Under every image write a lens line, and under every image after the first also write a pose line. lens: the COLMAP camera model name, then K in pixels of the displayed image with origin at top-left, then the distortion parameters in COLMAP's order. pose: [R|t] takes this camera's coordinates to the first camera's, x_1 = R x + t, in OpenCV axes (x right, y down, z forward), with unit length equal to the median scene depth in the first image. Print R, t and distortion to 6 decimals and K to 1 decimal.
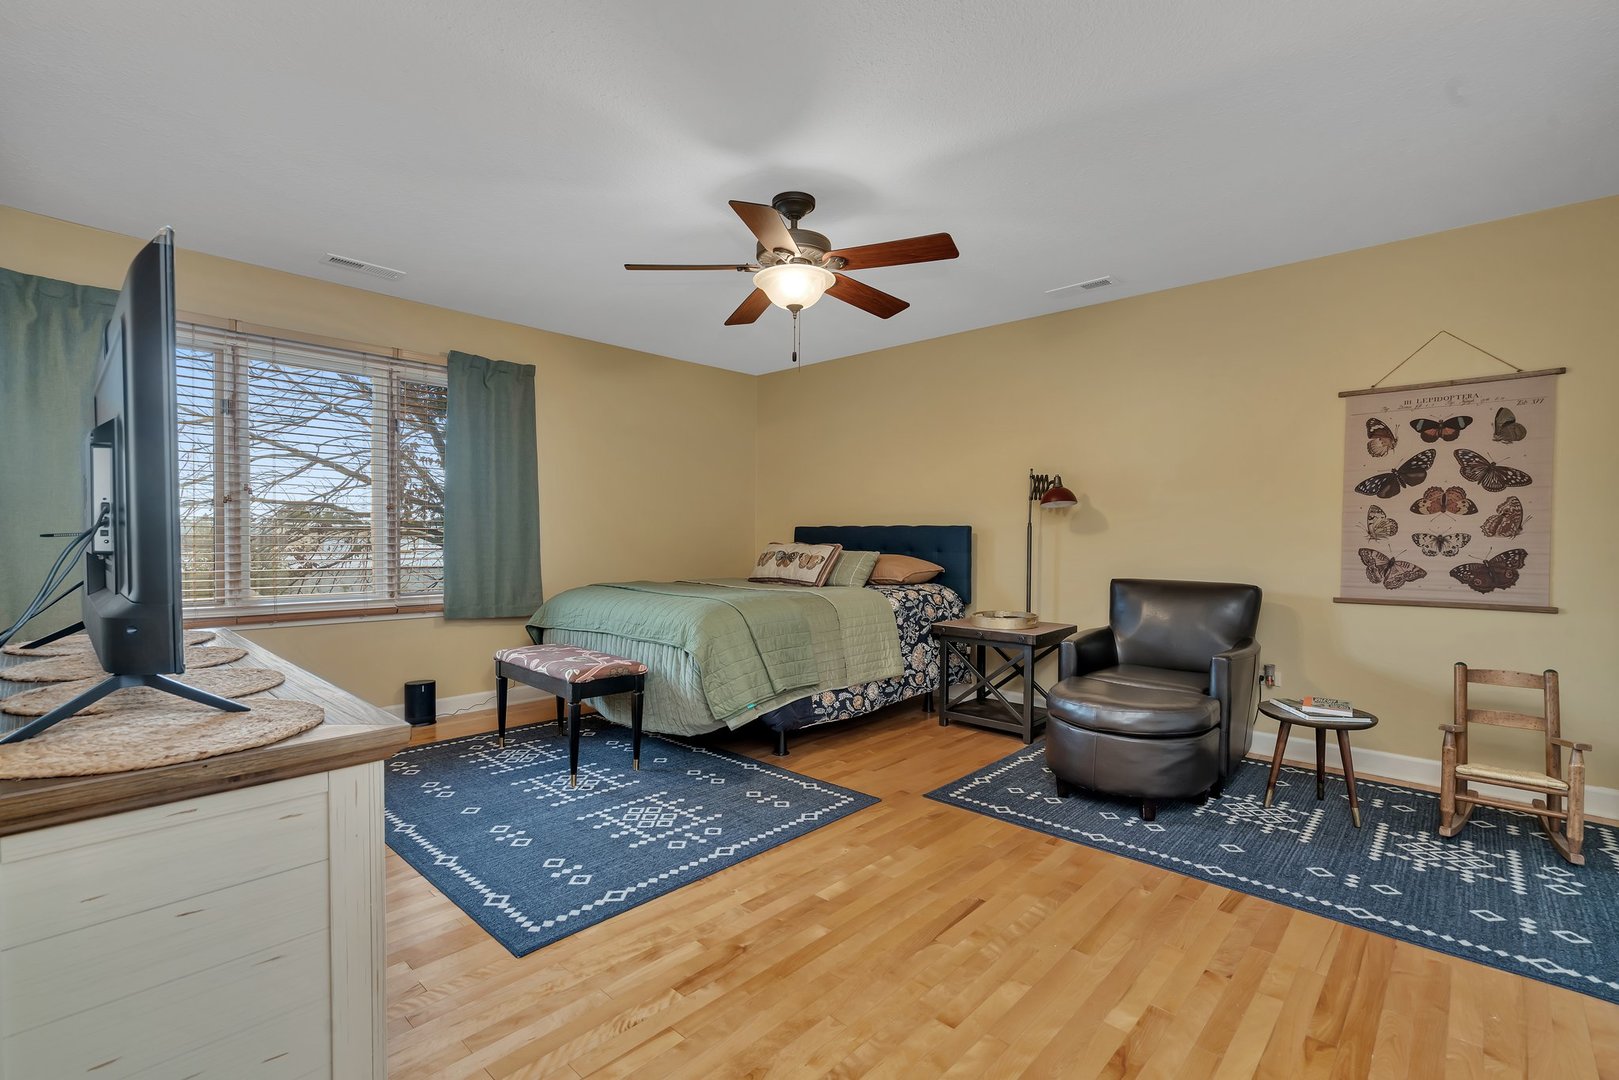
lens RADIAL K [[733.6, 0, 800.8], [0, 733.6, 546.1], [0, 0, 1]] dist [-0.002941, 0.000230]
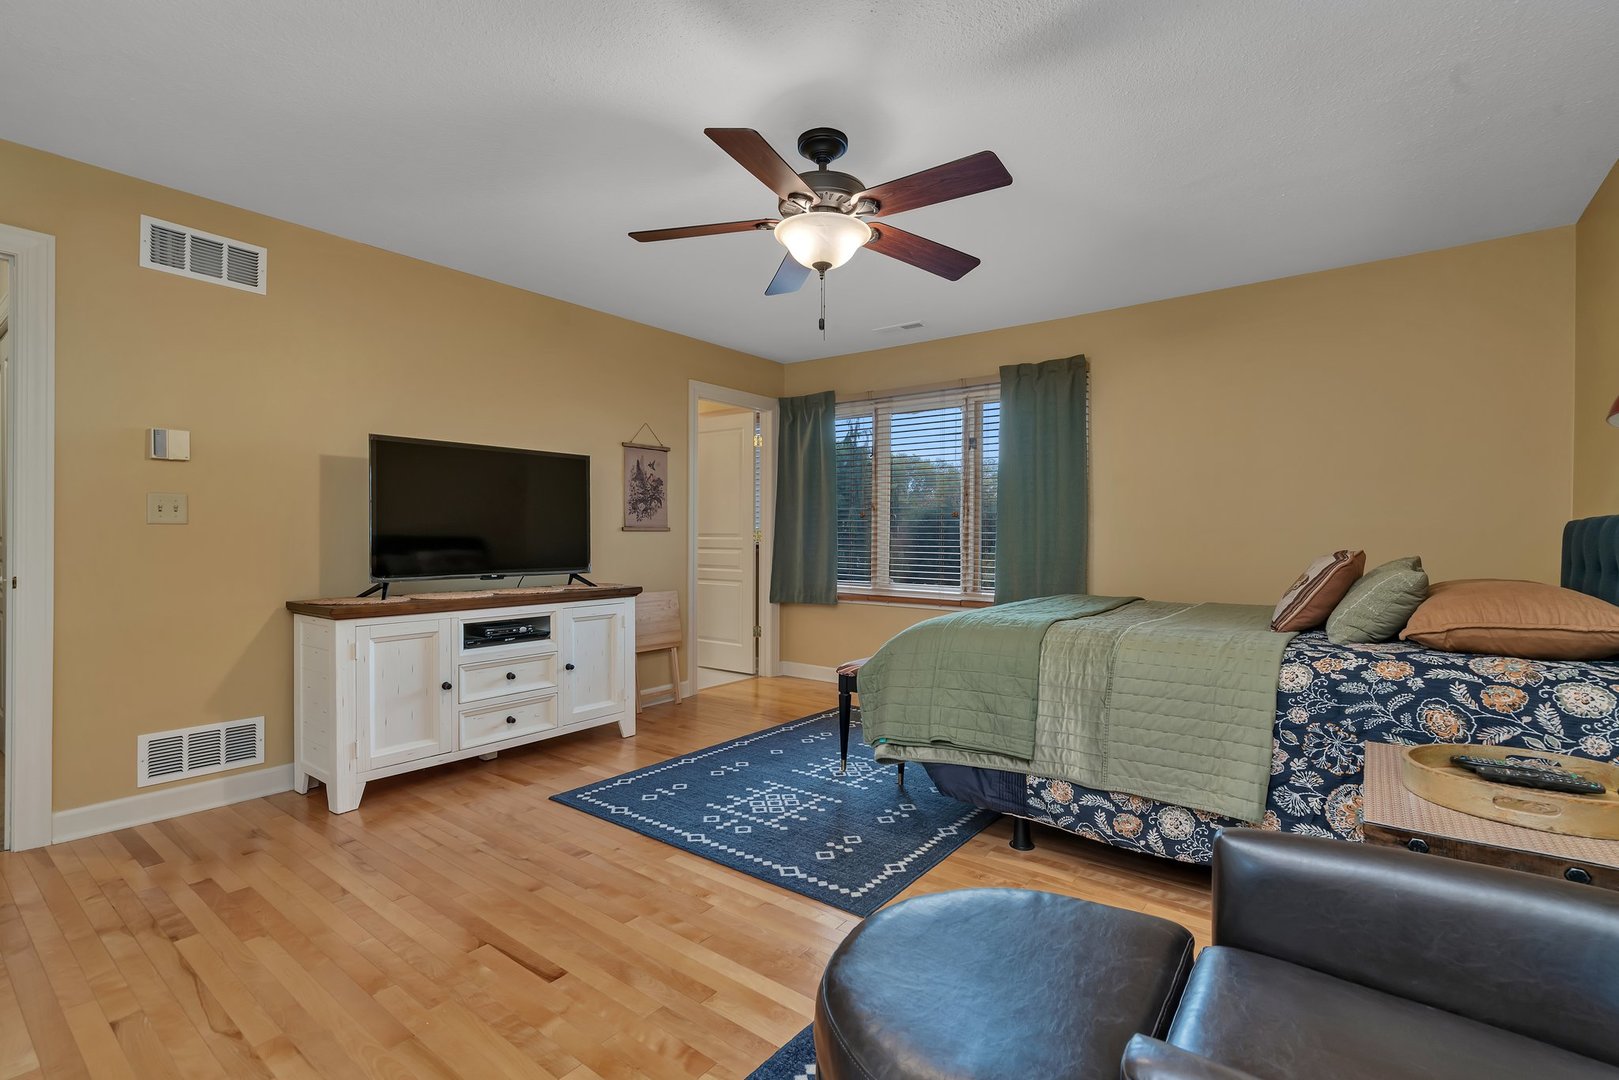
lens RADIAL K [[733.6, 0, 801.3], [0, 733.6, 536.5], [0, 0, 1]] dist [-0.002941, 0.000230]
pose [[0.107643, -0.006652, -0.994167, 0.769326], [-0.026610, 0.999600, -0.009569, -0.001253], [0.993833, 0.027485, 0.107423, 0.838174]]
